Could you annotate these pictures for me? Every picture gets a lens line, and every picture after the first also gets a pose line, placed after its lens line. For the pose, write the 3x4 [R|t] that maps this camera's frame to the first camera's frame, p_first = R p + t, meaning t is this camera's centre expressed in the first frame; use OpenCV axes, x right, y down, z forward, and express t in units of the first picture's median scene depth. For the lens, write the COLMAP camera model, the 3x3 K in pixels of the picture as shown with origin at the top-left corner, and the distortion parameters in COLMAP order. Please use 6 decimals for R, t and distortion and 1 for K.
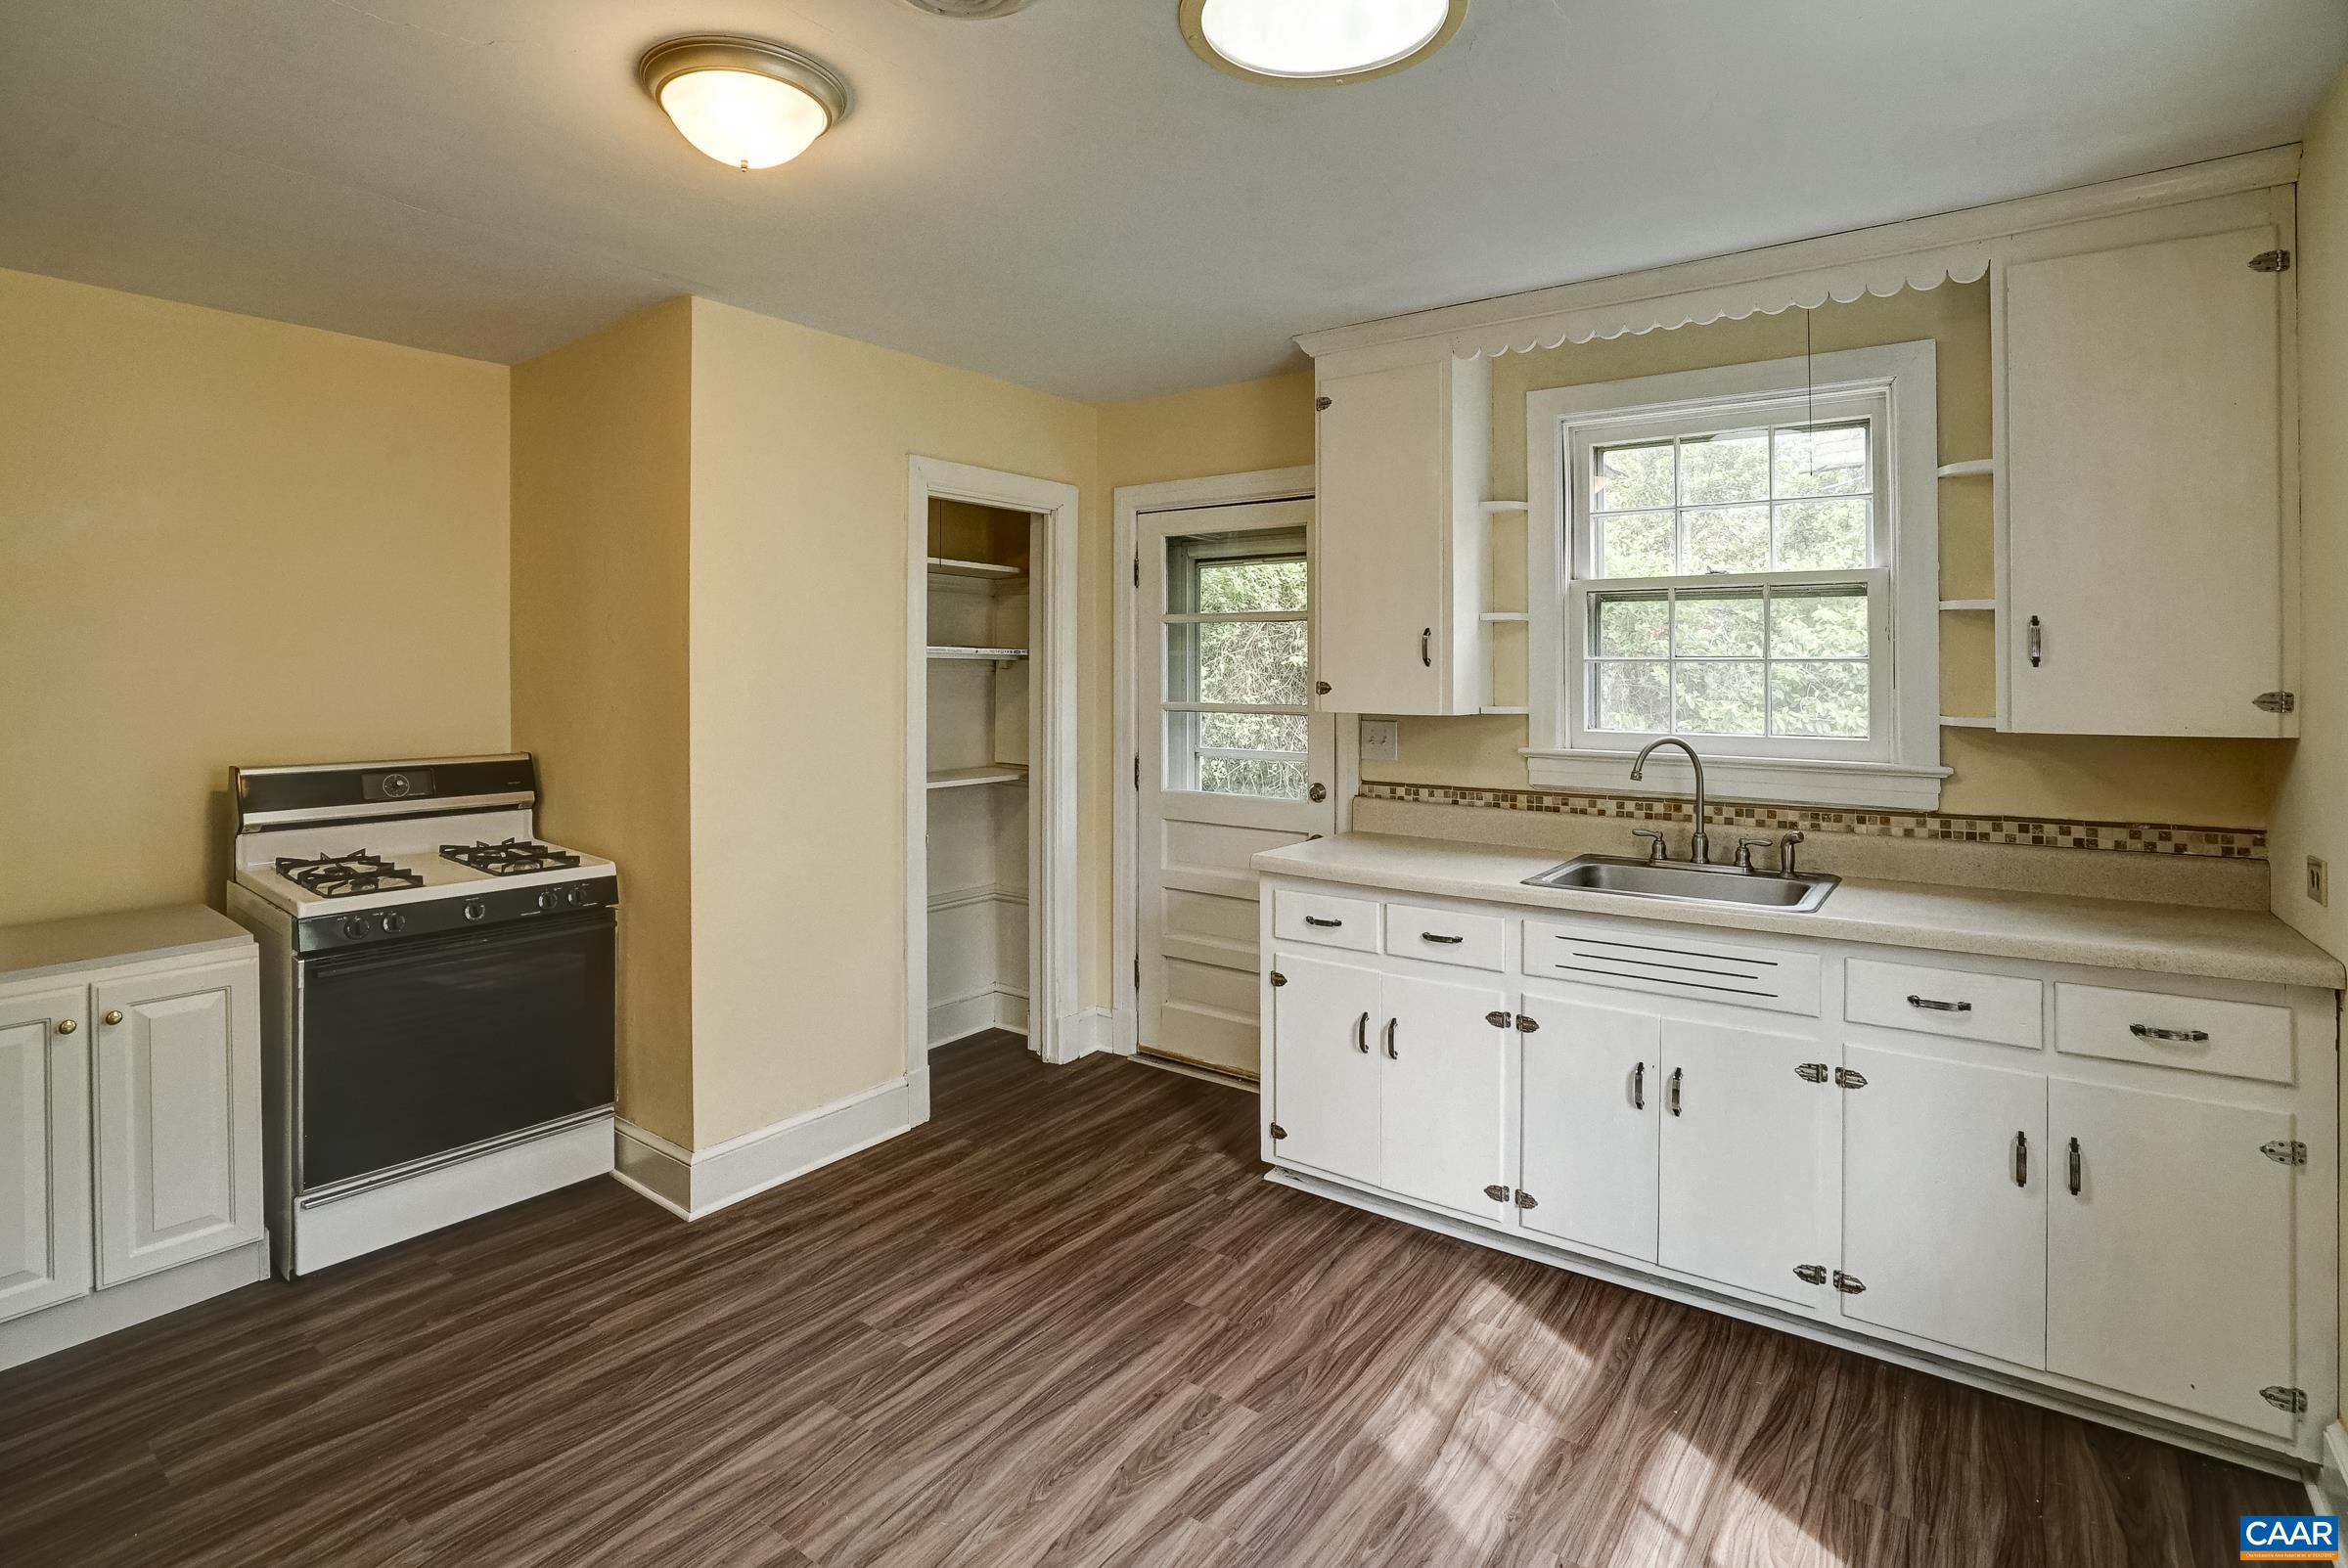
lens RADIAL K [[1172.9, 0, 1174.5], [0, 1172.9, 659.8], [0, 0, 1]] dist [-0.054754, 0.019828]
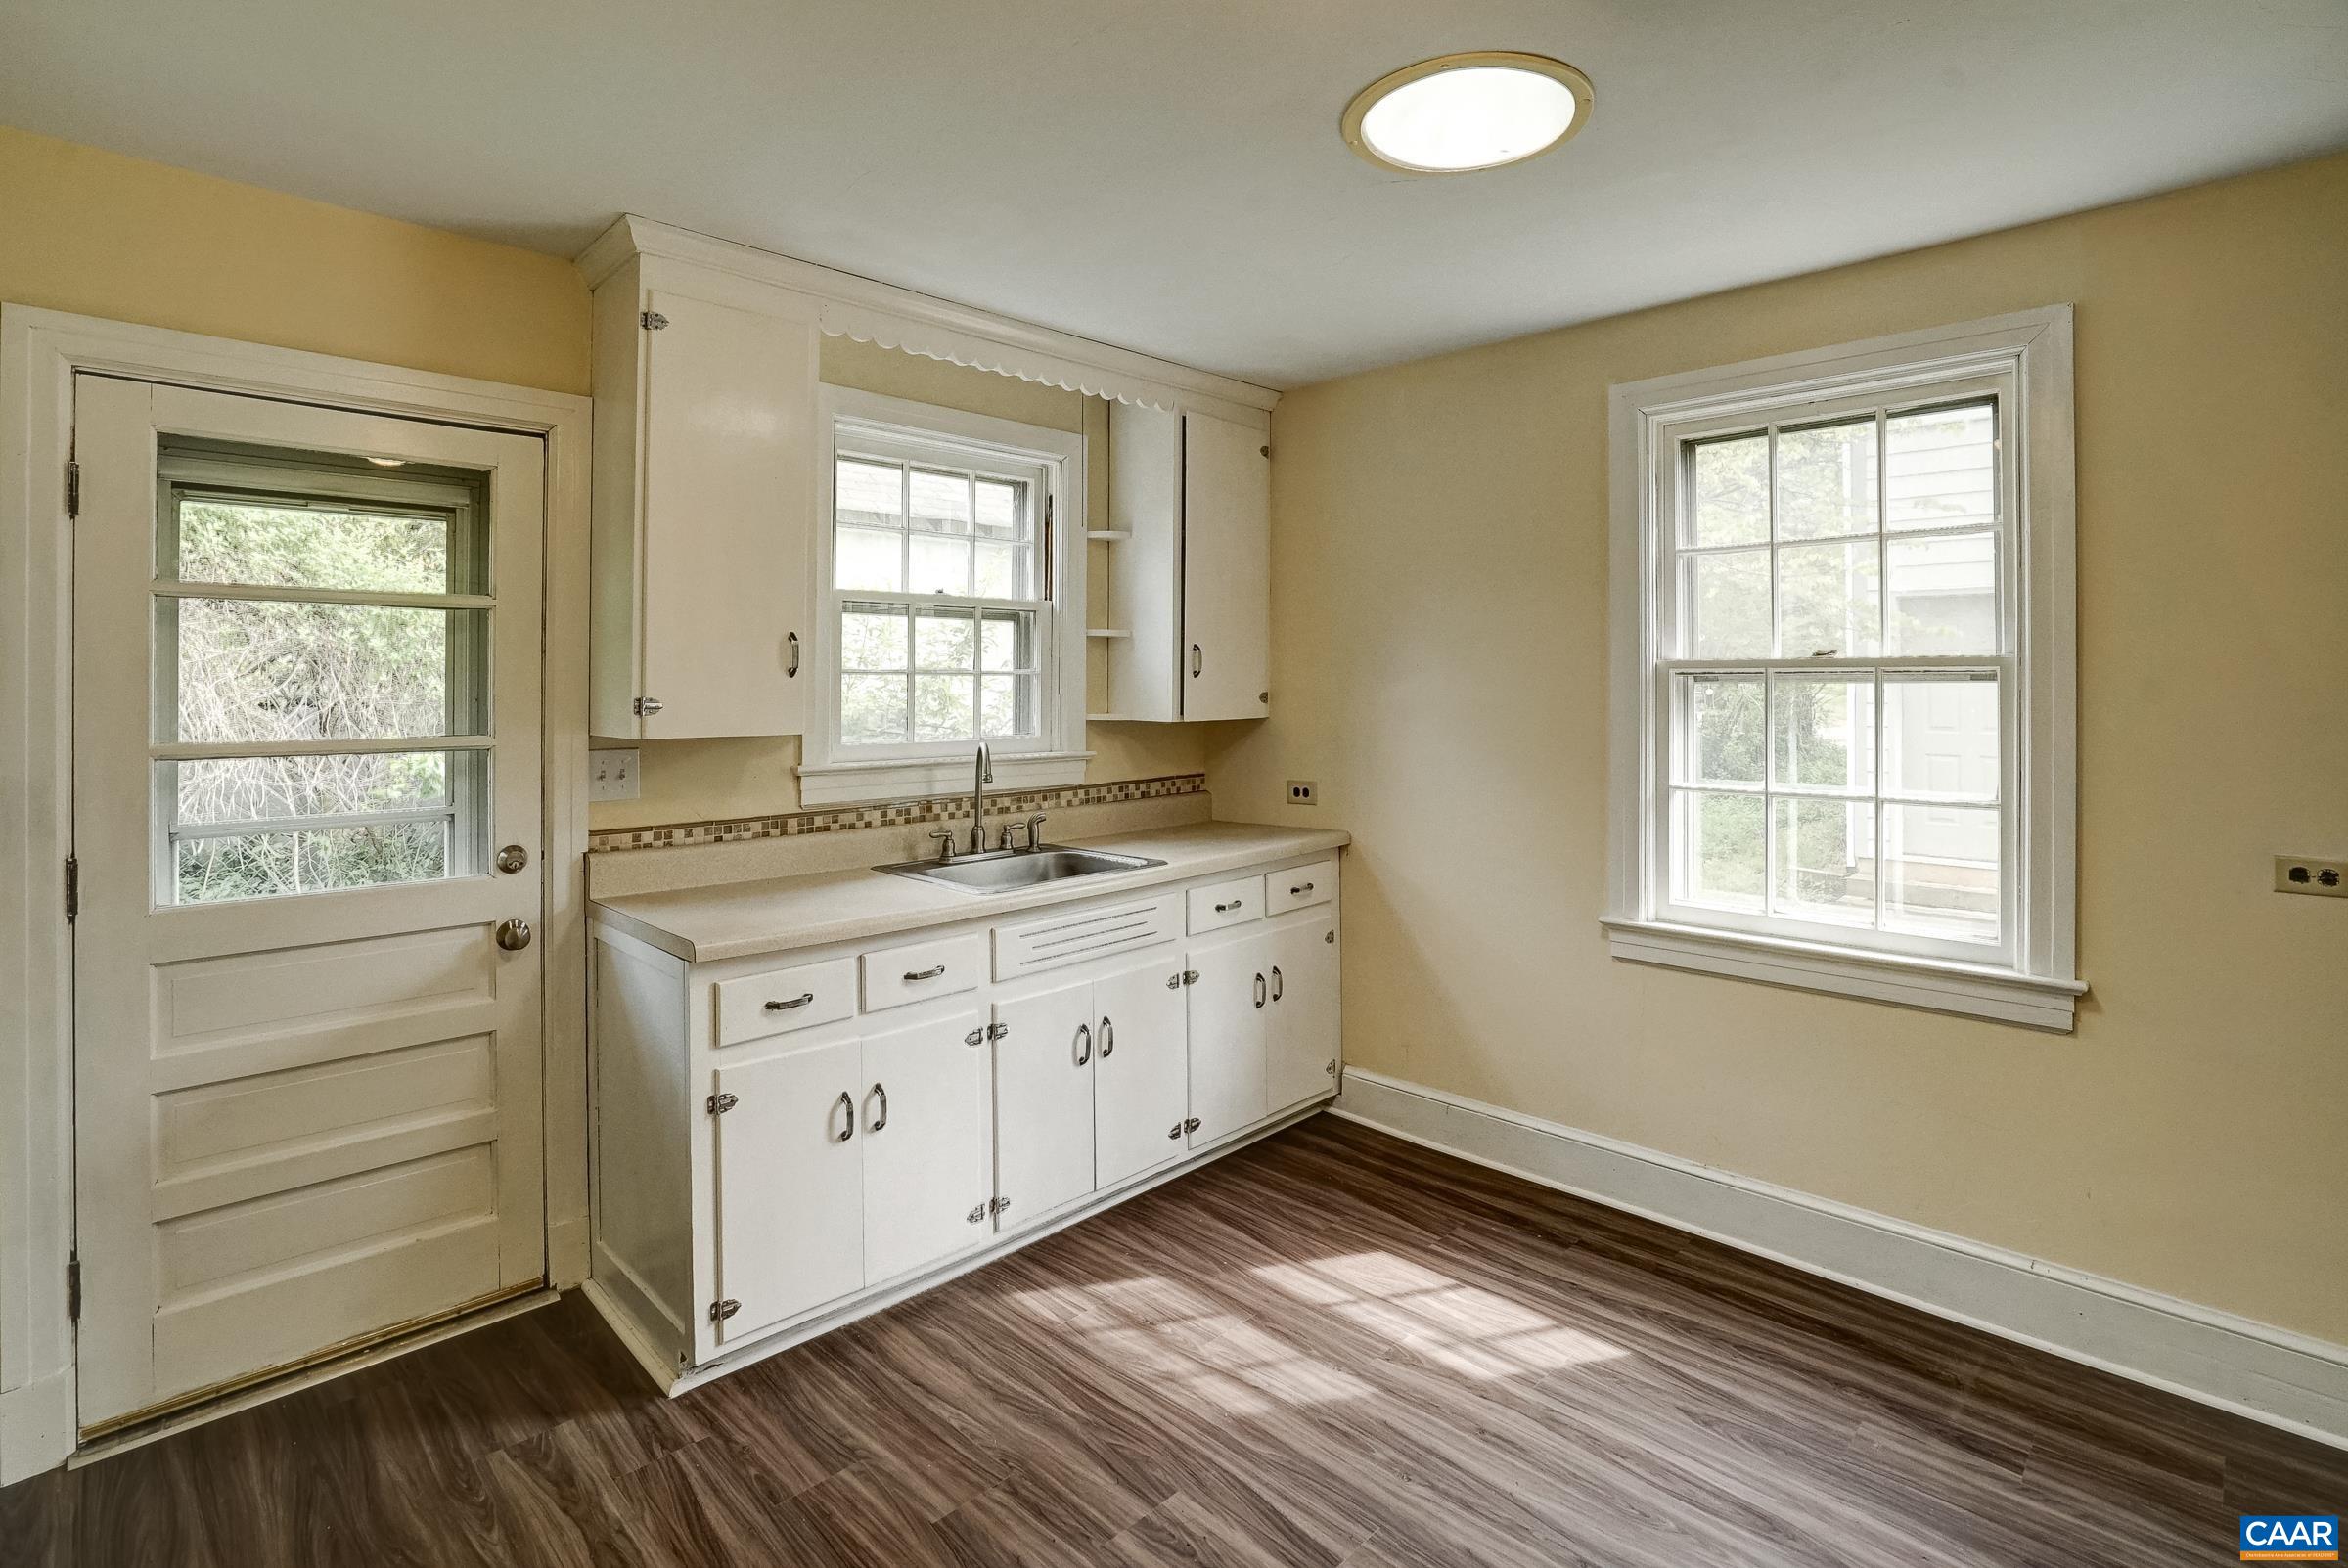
lens RADIAL K [[1133.4, 0, 1166.9], [0, 1133.4, 675.2], [0, 0, 1]] dist [-0.054552, 0.017383]
pose [[0.139840, 0.000533, 0.990174, -0.621116], [-0.007711, 0.999970, 0.000551, 0.001402], [-0.990144, -0.007713, 0.139840, 0.687167]]
